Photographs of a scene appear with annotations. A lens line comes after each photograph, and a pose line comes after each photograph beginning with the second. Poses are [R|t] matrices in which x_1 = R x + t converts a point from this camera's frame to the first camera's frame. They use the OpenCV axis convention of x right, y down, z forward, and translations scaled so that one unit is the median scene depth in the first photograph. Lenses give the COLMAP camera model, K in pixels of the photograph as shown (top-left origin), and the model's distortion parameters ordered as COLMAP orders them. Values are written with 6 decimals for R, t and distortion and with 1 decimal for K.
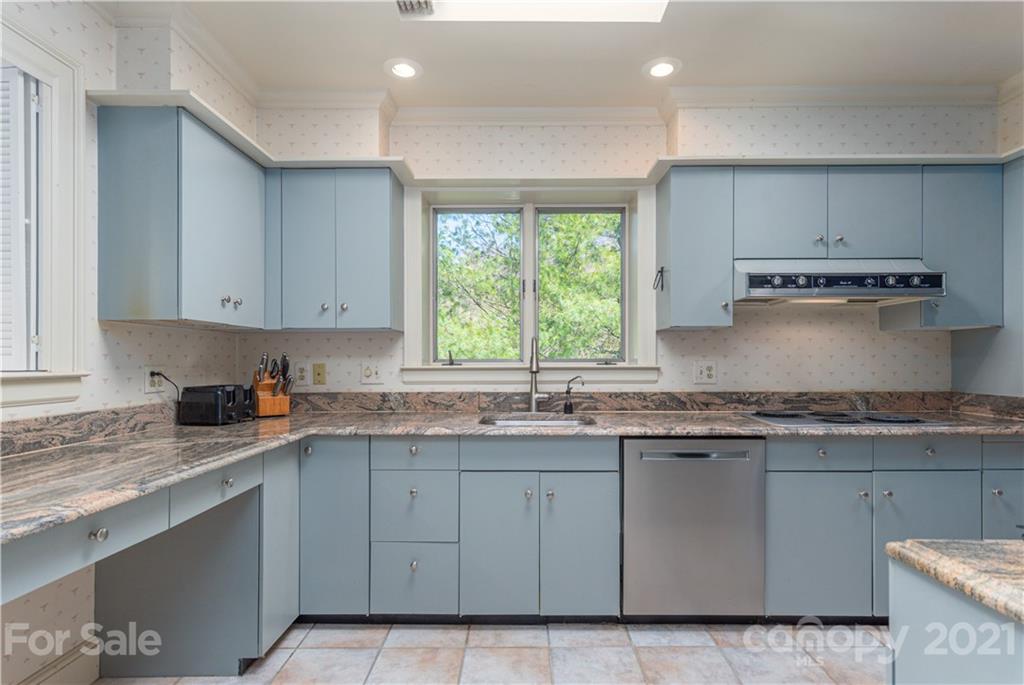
lens RADIAL K [[507.0, 0, 529.9], [0, 507.0, 360.8], [0, 0, 1]] dist [0.004159, 0.001300]
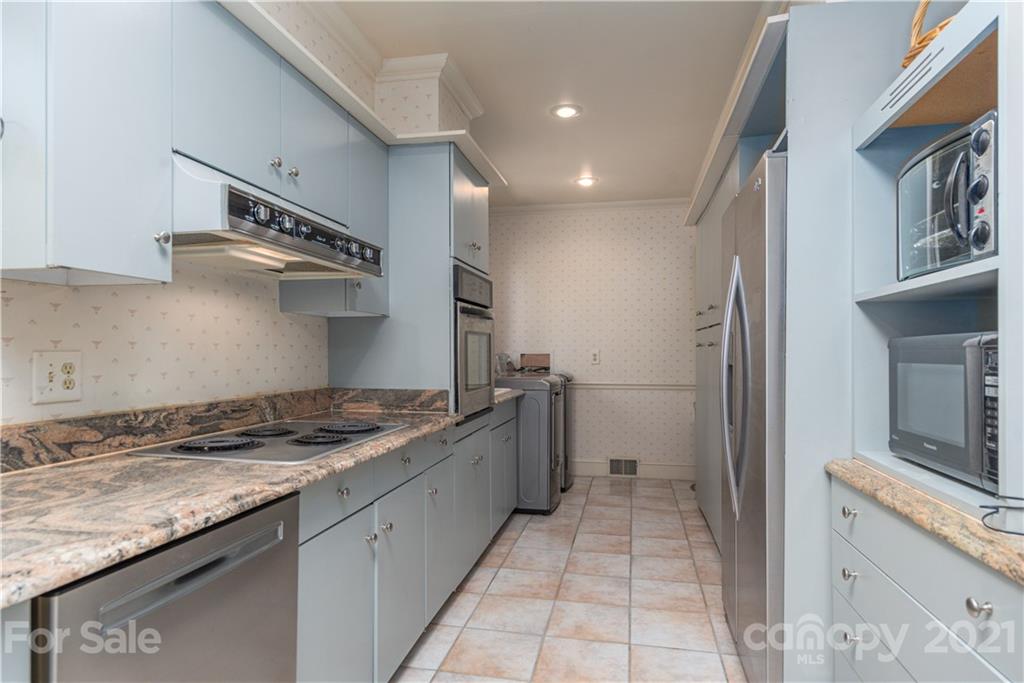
lens RADIAL K [[590.2, 0, 510.7], [0, 590.2, 351.6], [0, 0, 1]] dist [0.006921, 0.000675]
pose [[0.212829, 0.001902, 0.977088, -0.093212], [-0.000121, 0.999998, -0.001921, 0.000773], [-0.977089, 0.000290, 0.212829, 0.499610]]
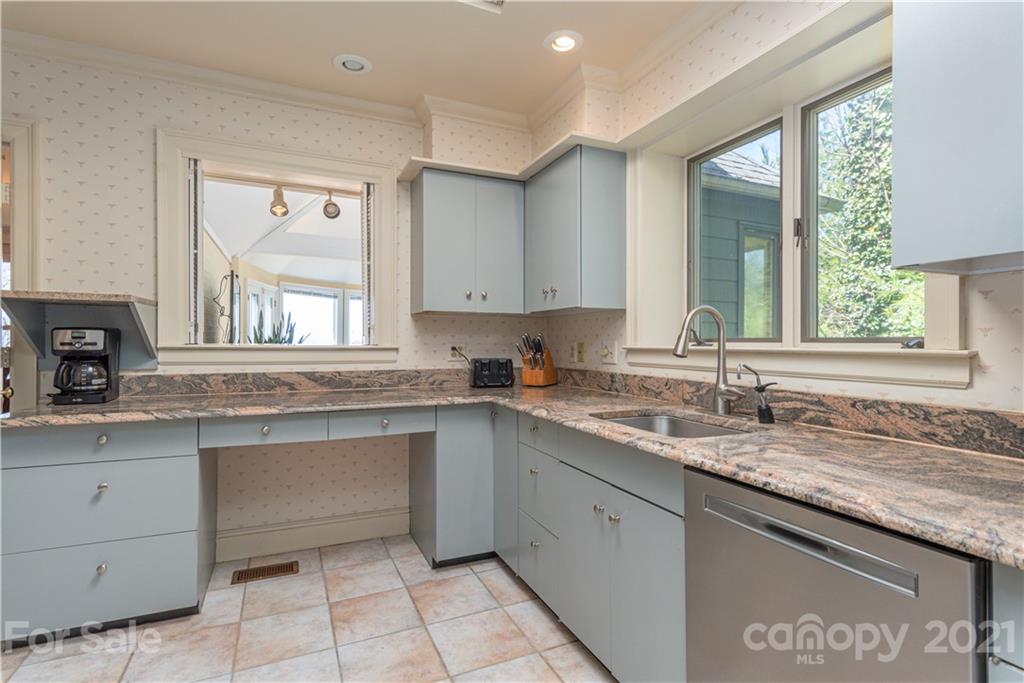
lens RADIAL K [[507.0, 0, 516.9], [0, 507.0, 338.0], [0, 0, 1]] dist [0.004159, 0.001300]
pose [[0.401482, -0.001987, -0.915865, 0.524000], [-0.003681, 0.999986, -0.003783, 0.000224], [0.915859, 0.004891, 0.401469, 0.442801]]
